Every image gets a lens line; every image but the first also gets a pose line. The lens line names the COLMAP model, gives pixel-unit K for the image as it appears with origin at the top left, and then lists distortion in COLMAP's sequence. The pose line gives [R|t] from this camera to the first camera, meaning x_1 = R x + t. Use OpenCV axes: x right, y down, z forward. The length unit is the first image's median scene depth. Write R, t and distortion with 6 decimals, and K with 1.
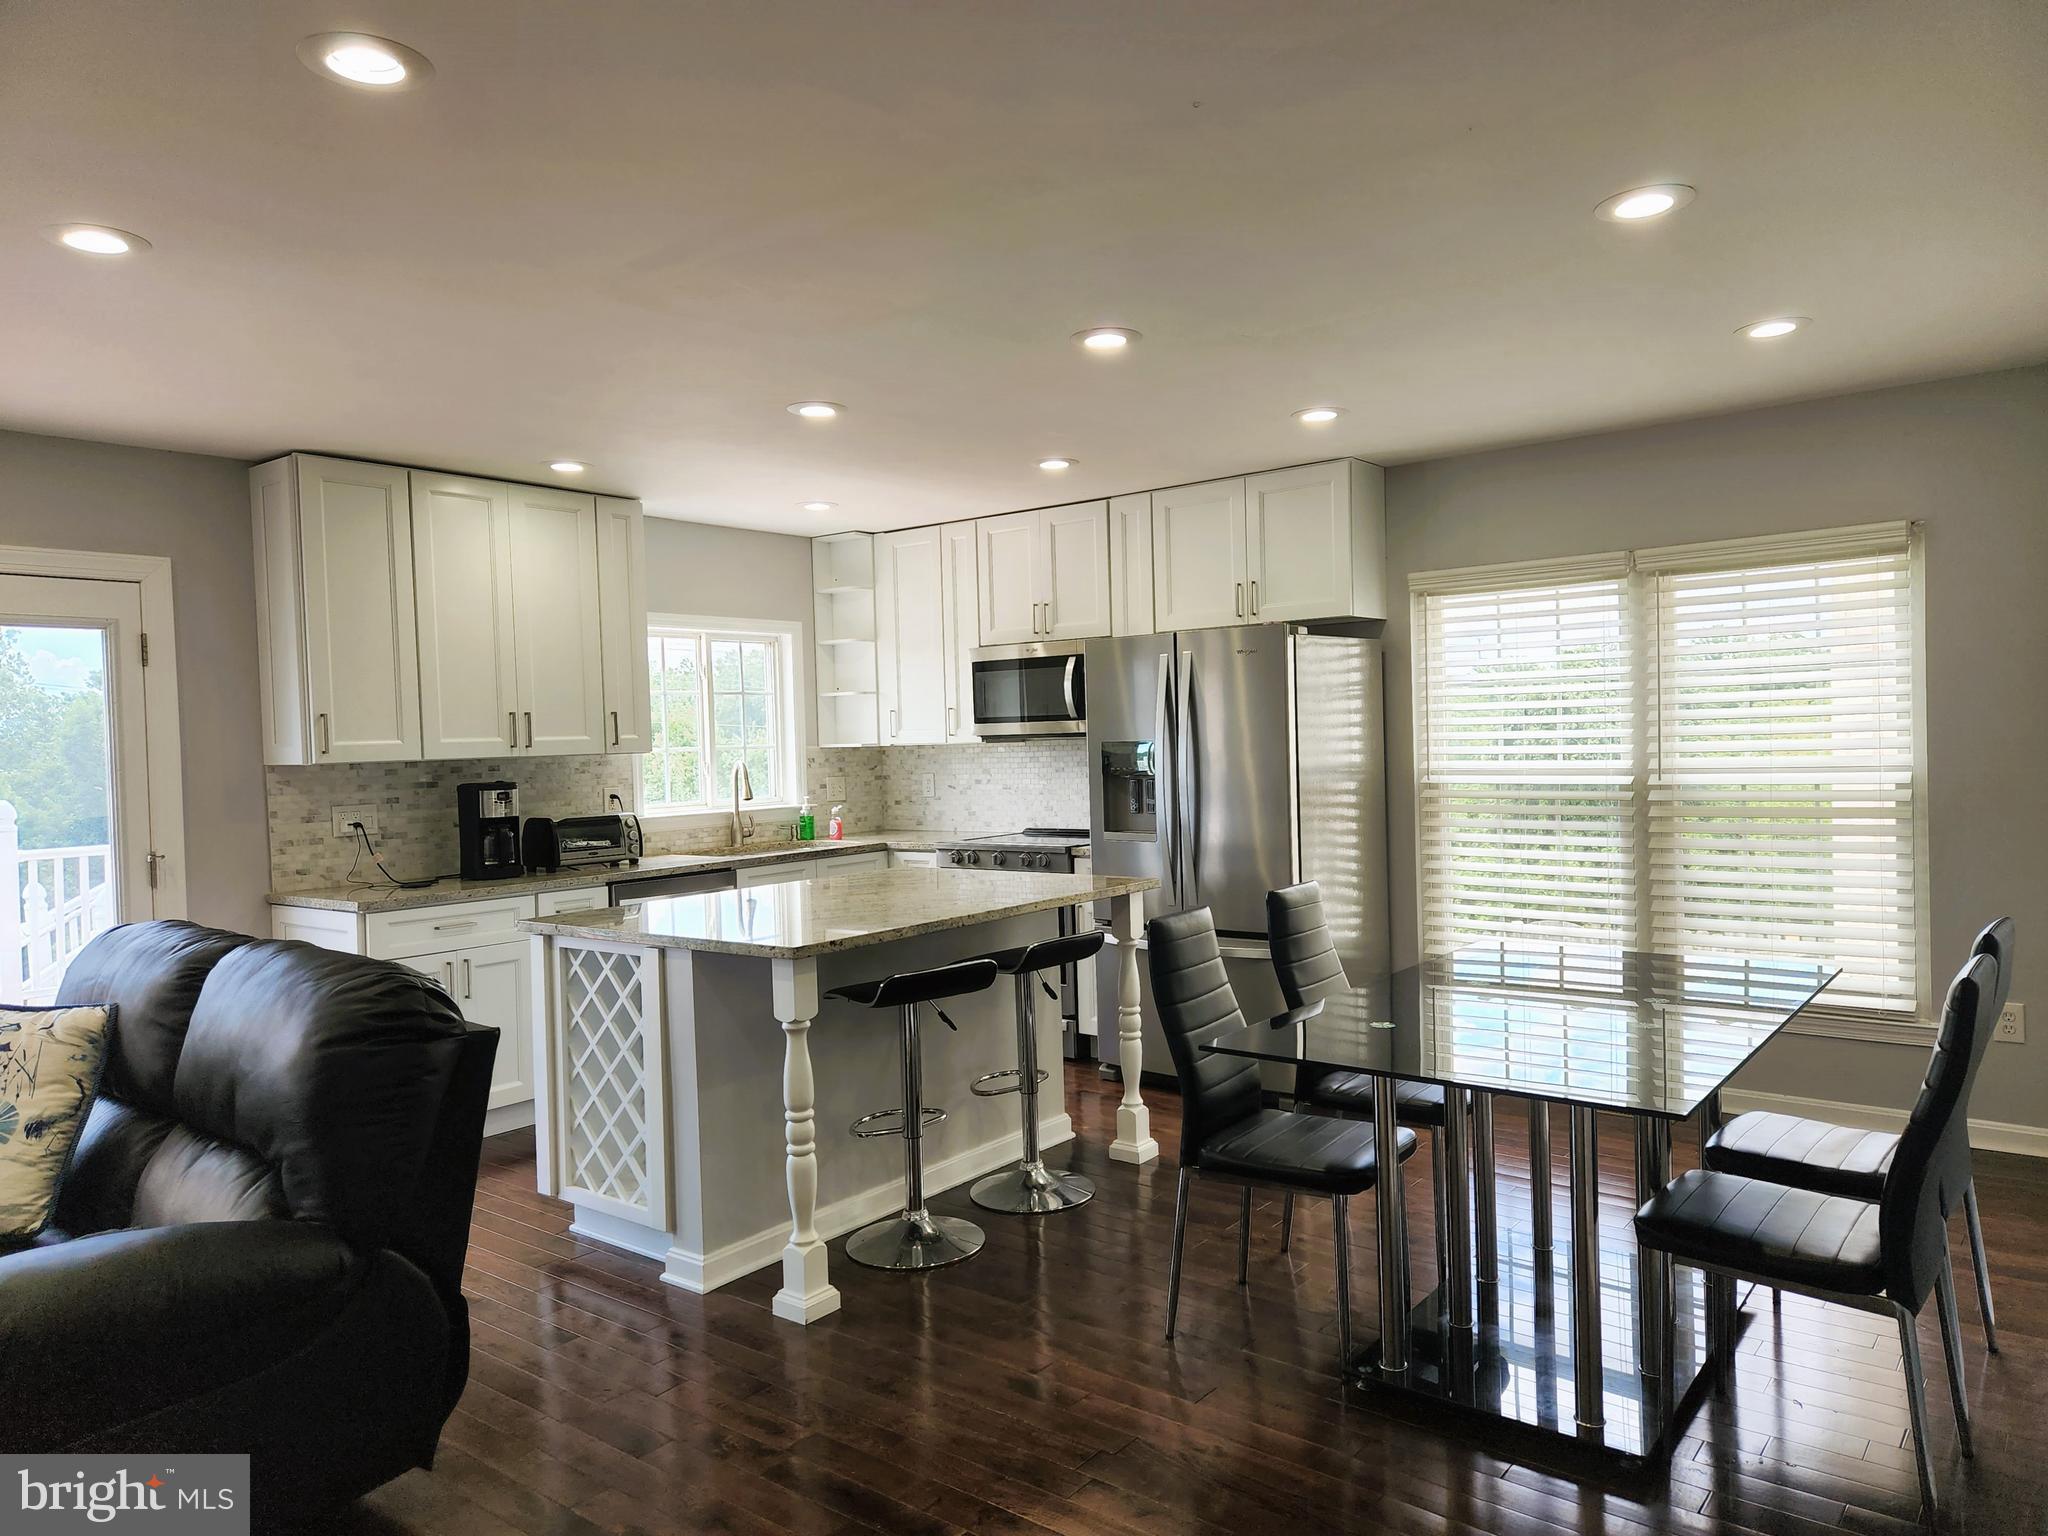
lens RADIAL K [[1363.1, 0, 1057.3], [0, 1363.1, 766.9], [0, 0, 1]] dist [0.090041, -0.095623]
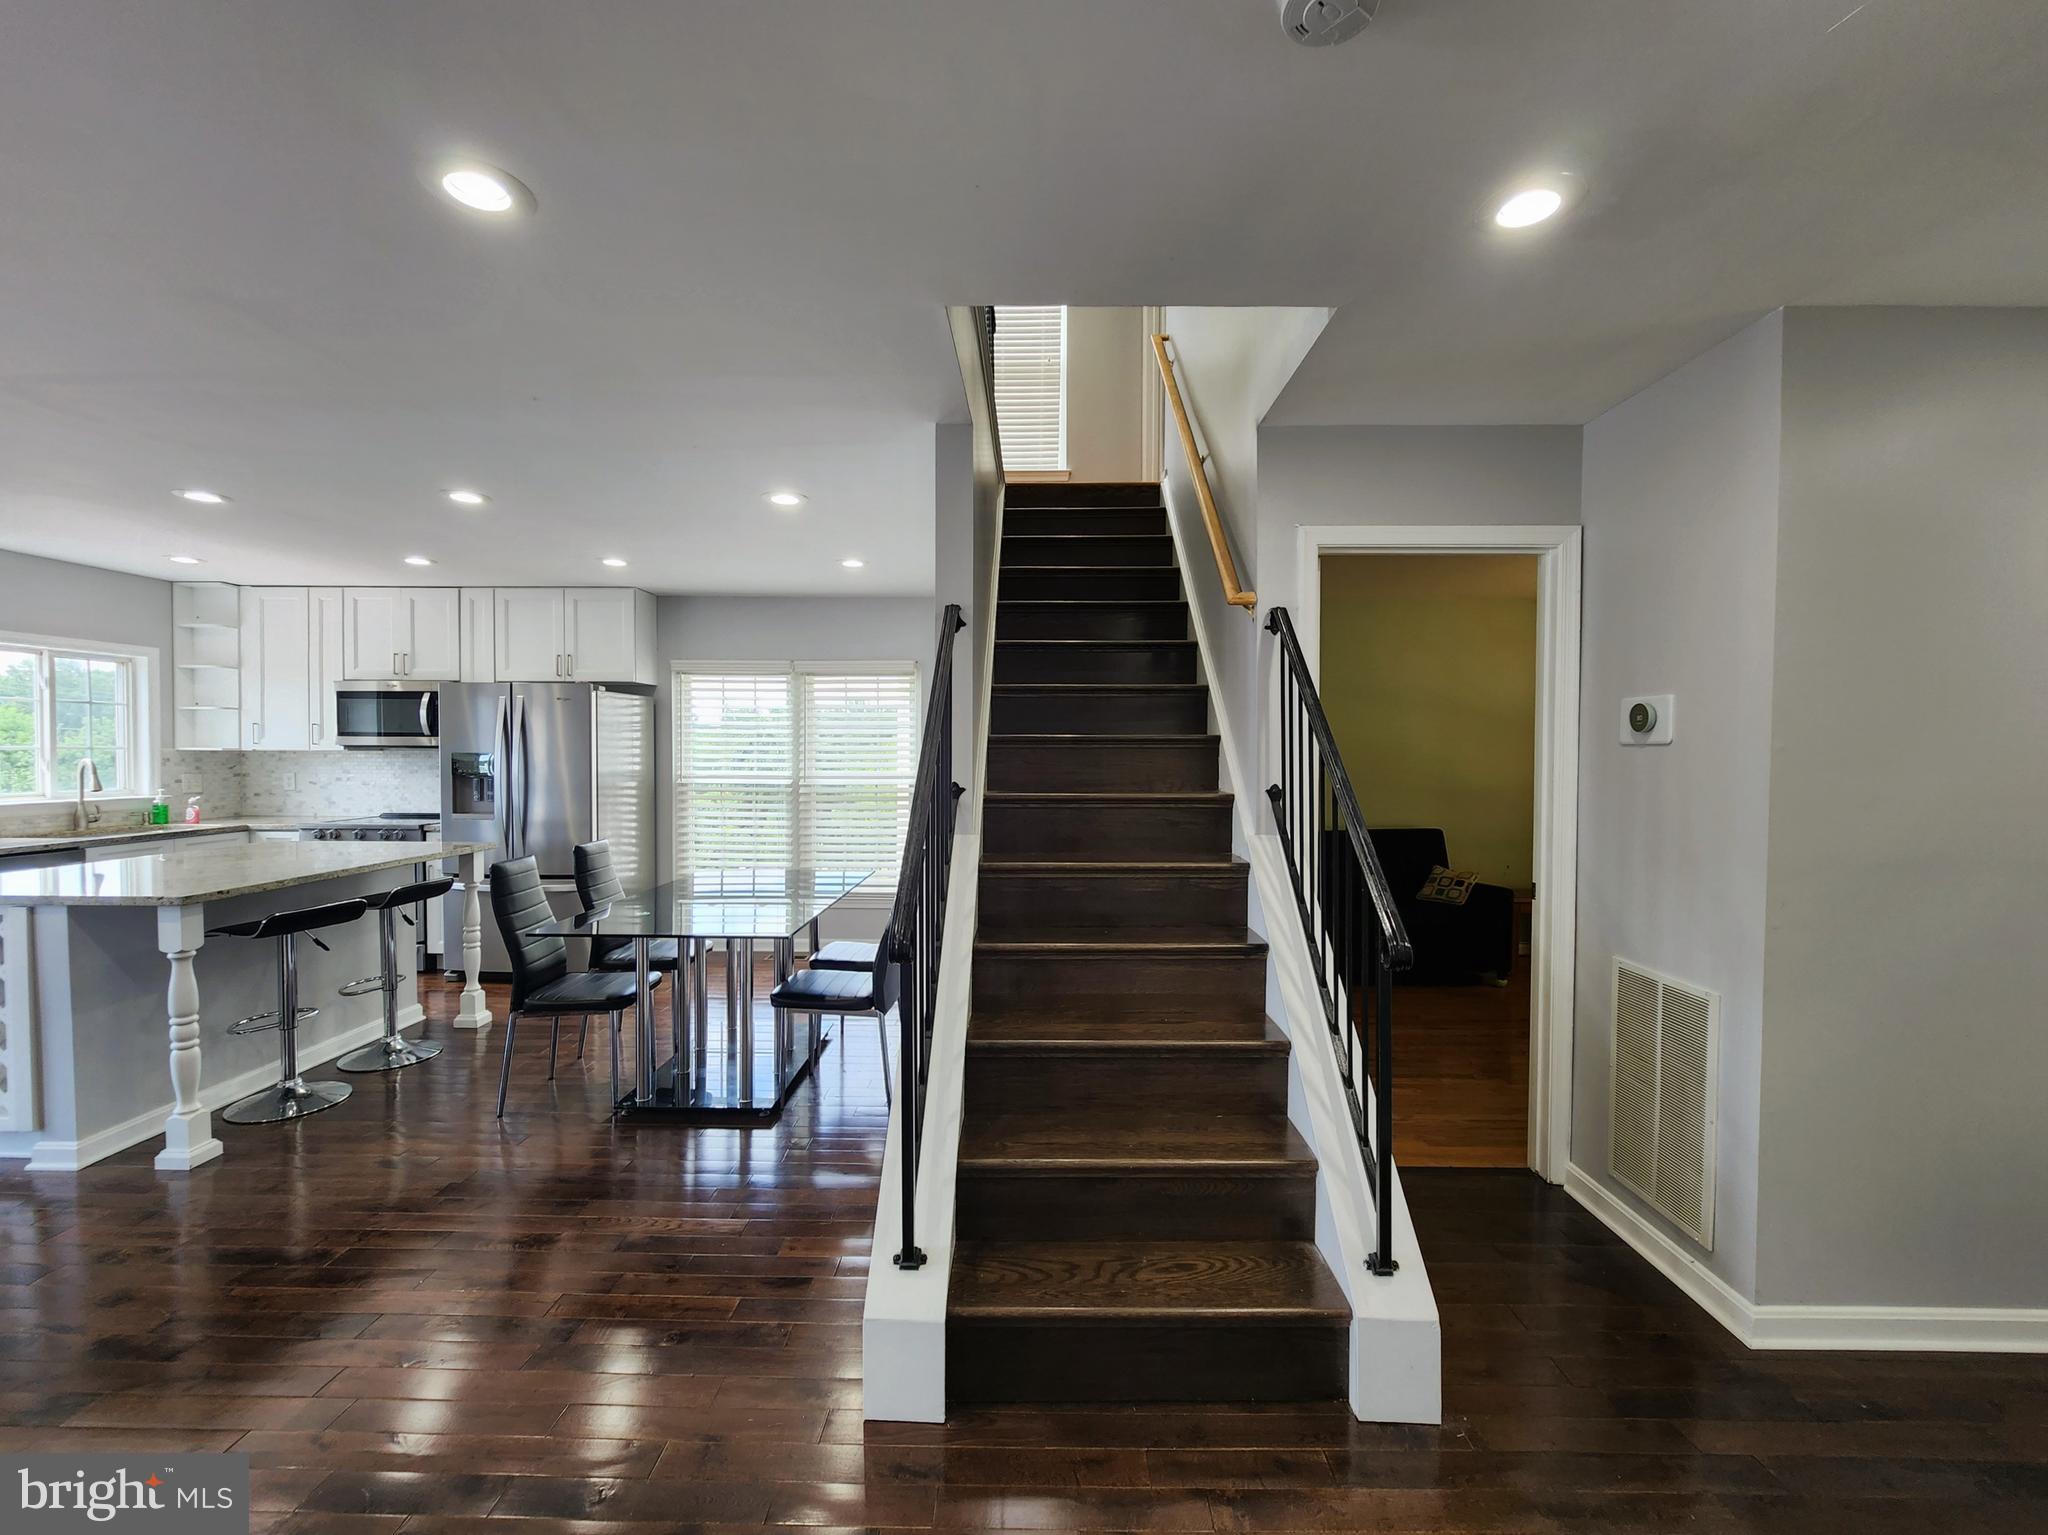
lens RADIAL K [[838.2, 0, 1033.6], [0, 838.2, 768.3], [0, 0, 1]] dist [-0.005815, -0.000363]
pose [[0.795917, 0.019700, 0.605086, -0.013629], [-0.014560, 0.999804, -0.013399, 0.001635], [-0.605231, 0.001854, 0.796048, -0.105450]]
